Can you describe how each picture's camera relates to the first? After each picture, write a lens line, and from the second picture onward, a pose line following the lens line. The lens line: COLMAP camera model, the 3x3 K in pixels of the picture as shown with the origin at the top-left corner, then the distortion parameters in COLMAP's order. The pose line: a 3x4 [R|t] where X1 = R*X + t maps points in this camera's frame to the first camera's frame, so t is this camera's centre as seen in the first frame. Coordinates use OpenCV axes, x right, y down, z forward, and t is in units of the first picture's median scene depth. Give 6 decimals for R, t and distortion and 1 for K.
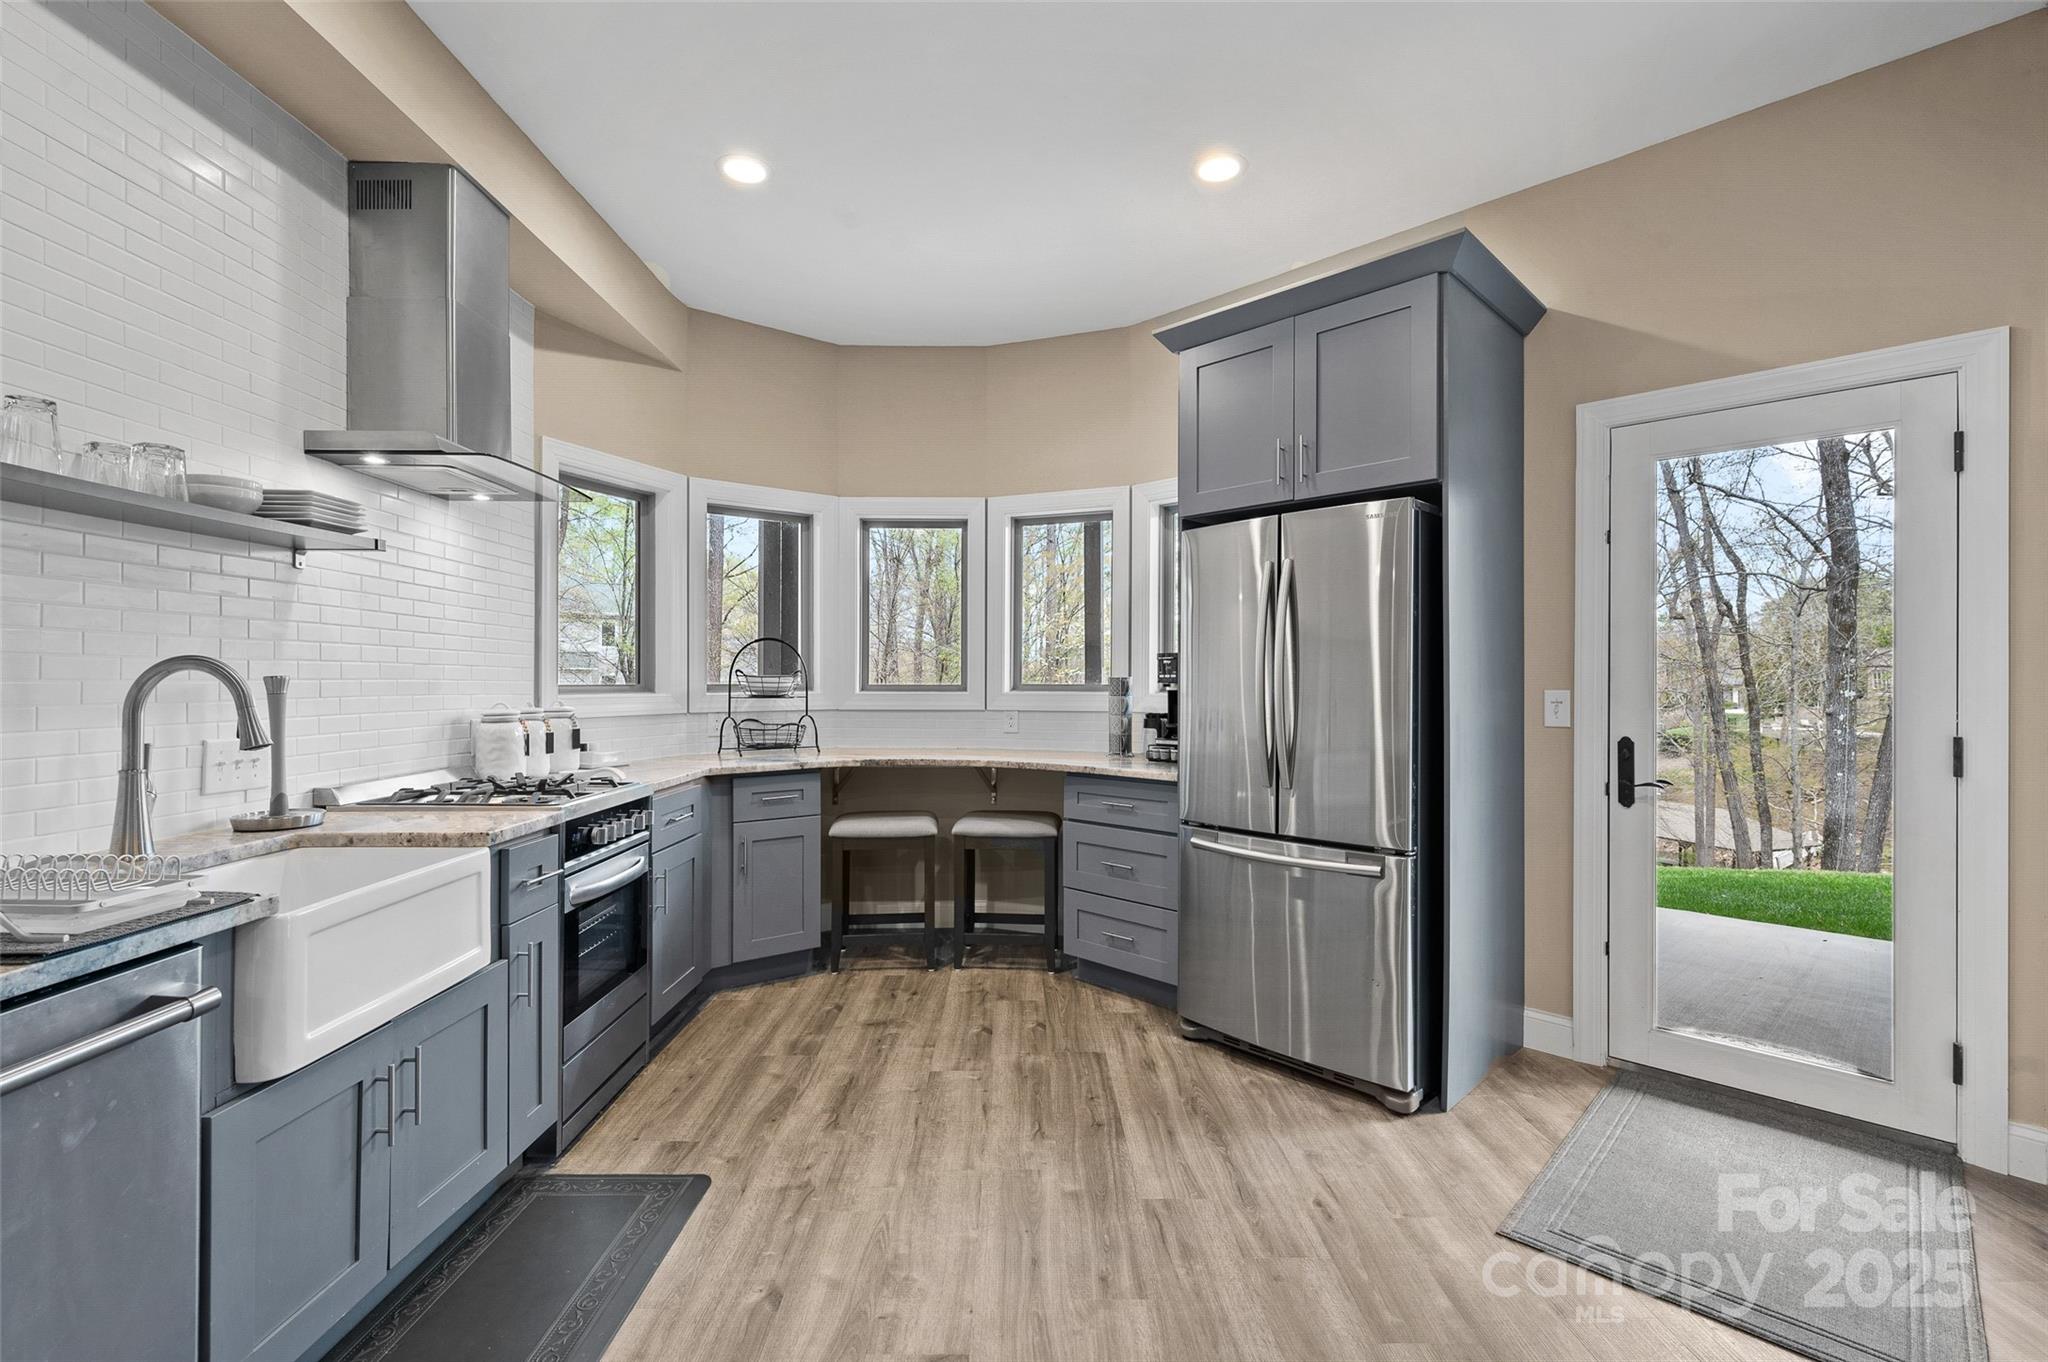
lens RADIAL K [[905.5, 0, 1024.0], [0, 905.5, 681.0], [0, 0, 1]] dist [0.000432, 0.000080]
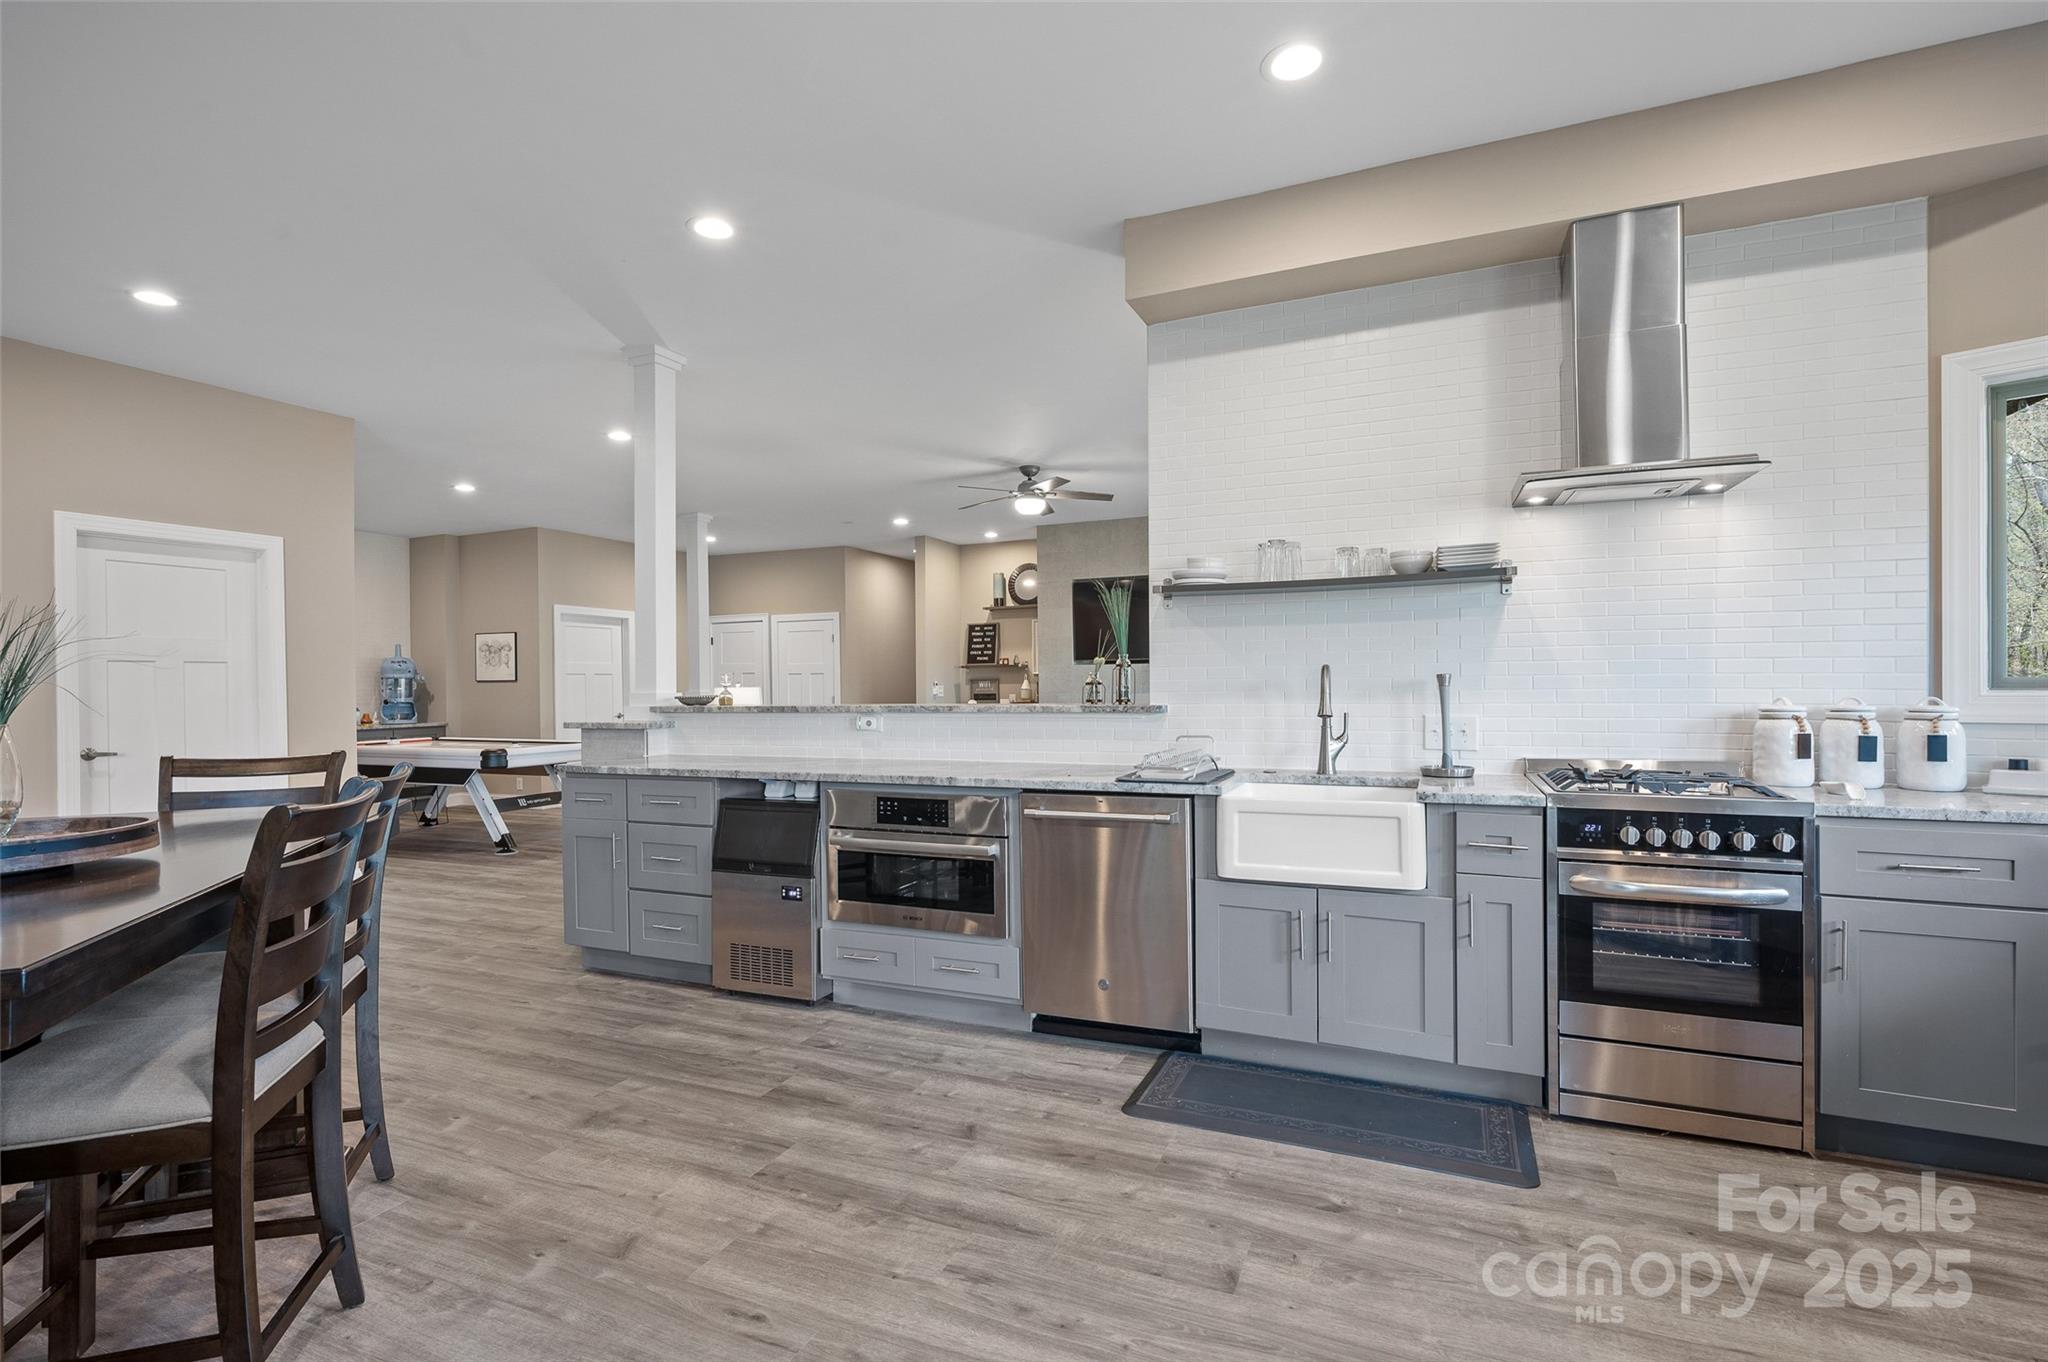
lens RADIAL K [[905.5, 0, 1024.0], [0, 905.5, 681.0], [0, 0, 1]] dist [0.000432, 0.000080]
pose [[-0.404198, -0.004160, -0.914662, 0.837730], [0.010194, 0.999907, -0.009053, 0.010364], [0.914615, -0.012983, -0.404118, 0.984949]]
